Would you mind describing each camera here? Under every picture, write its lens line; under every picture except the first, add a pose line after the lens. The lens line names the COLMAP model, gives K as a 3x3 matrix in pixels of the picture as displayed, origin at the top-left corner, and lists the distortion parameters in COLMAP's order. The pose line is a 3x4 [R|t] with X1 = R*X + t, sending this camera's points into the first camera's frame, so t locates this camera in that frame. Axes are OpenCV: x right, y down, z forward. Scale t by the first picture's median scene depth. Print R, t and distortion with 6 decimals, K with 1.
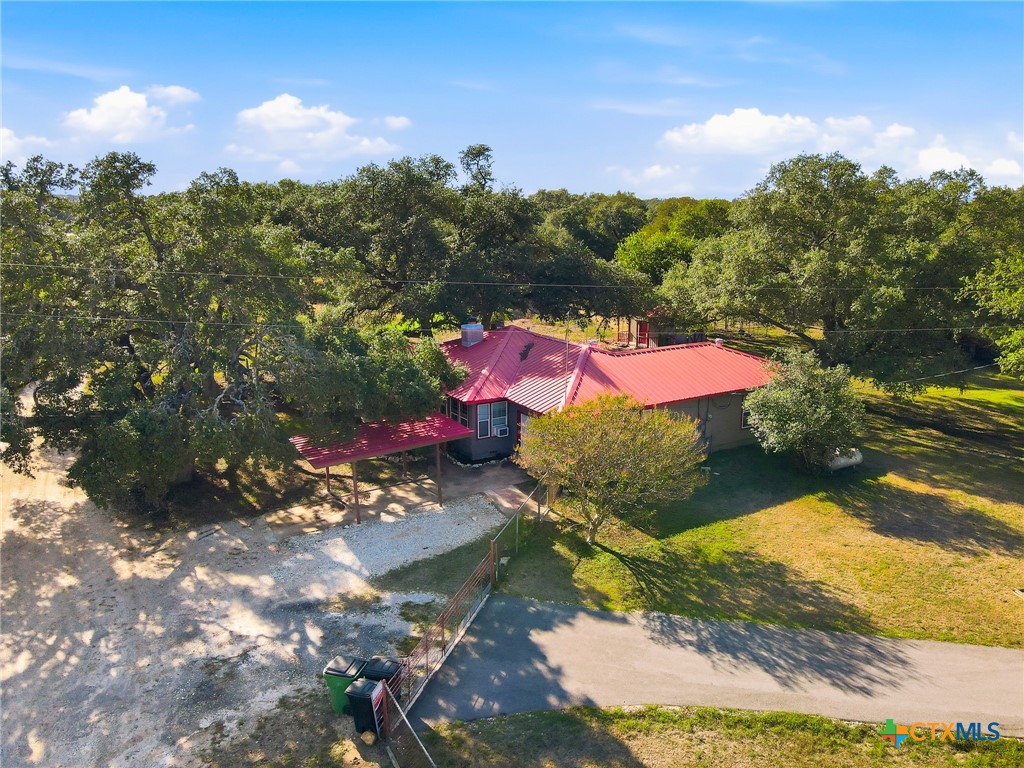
lens RADIAL K [[753.9, 0, 516.3], [0, 753.9, 381.4], [0, 0, 1]] dist [0.006215, 0.014430]
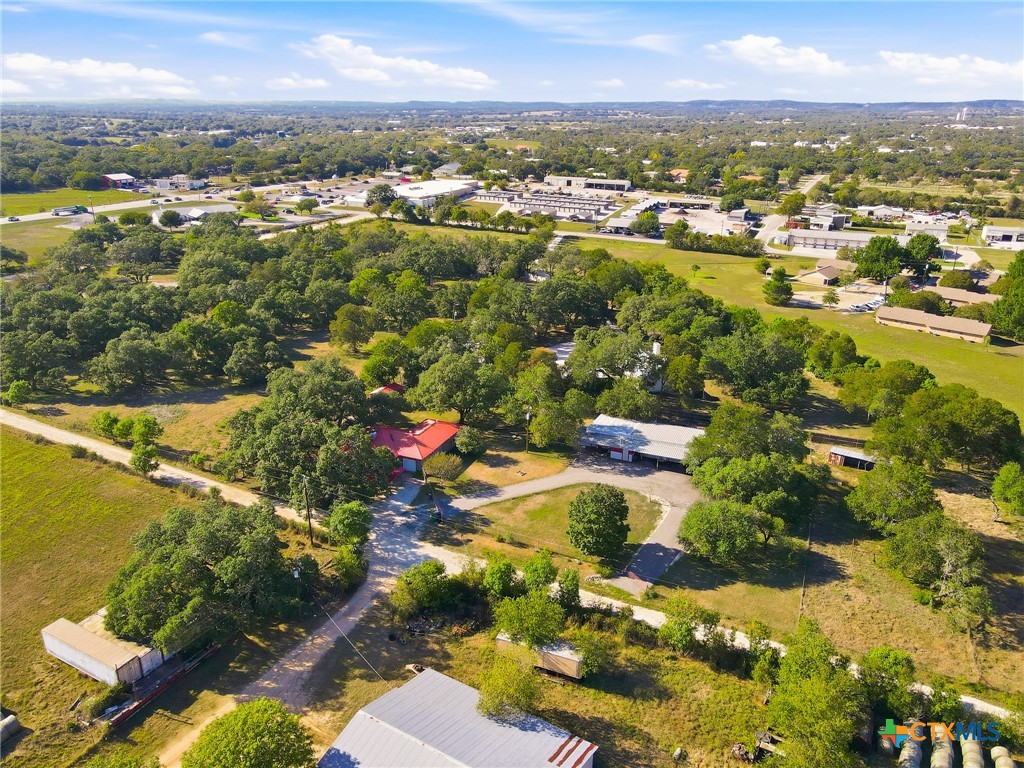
lens RADIAL K [[753.9, 0, 511.1], [0, 753.9, 383.6], [0, 0, 1]] dist [0.006215, 0.014430]
pose [[0.809030, -0.196452, 0.553965, -1.939644], [0.124184, 0.978345, 0.165586, -1.084036], [-0.574499, -0.065170, 0.815907, -2.900871]]
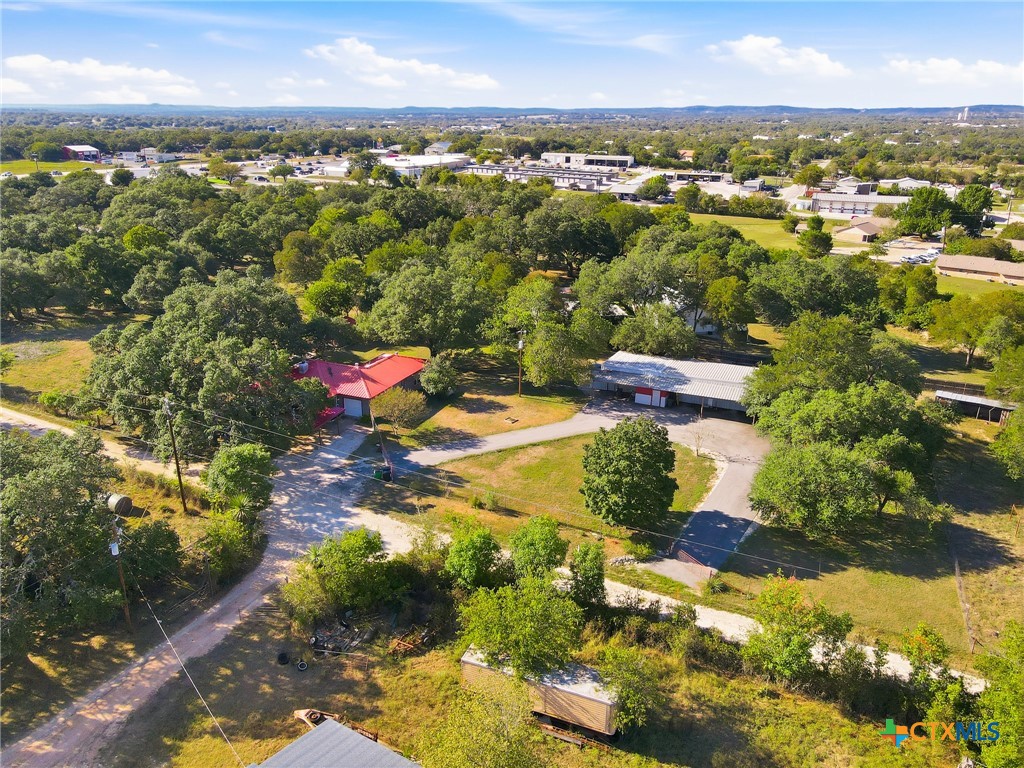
lens RADIAL K [[753.9, 0, 514.6], [0, 753.9, 384.4], [0, 0, 1]] dist [0.006215, 0.014430]
pose [[0.803857, -0.190354, 0.563541, -1.232827], [0.121132, 0.979946, 0.158220, -0.434340], [-0.582358, -0.058923, 0.810794, -1.843108]]
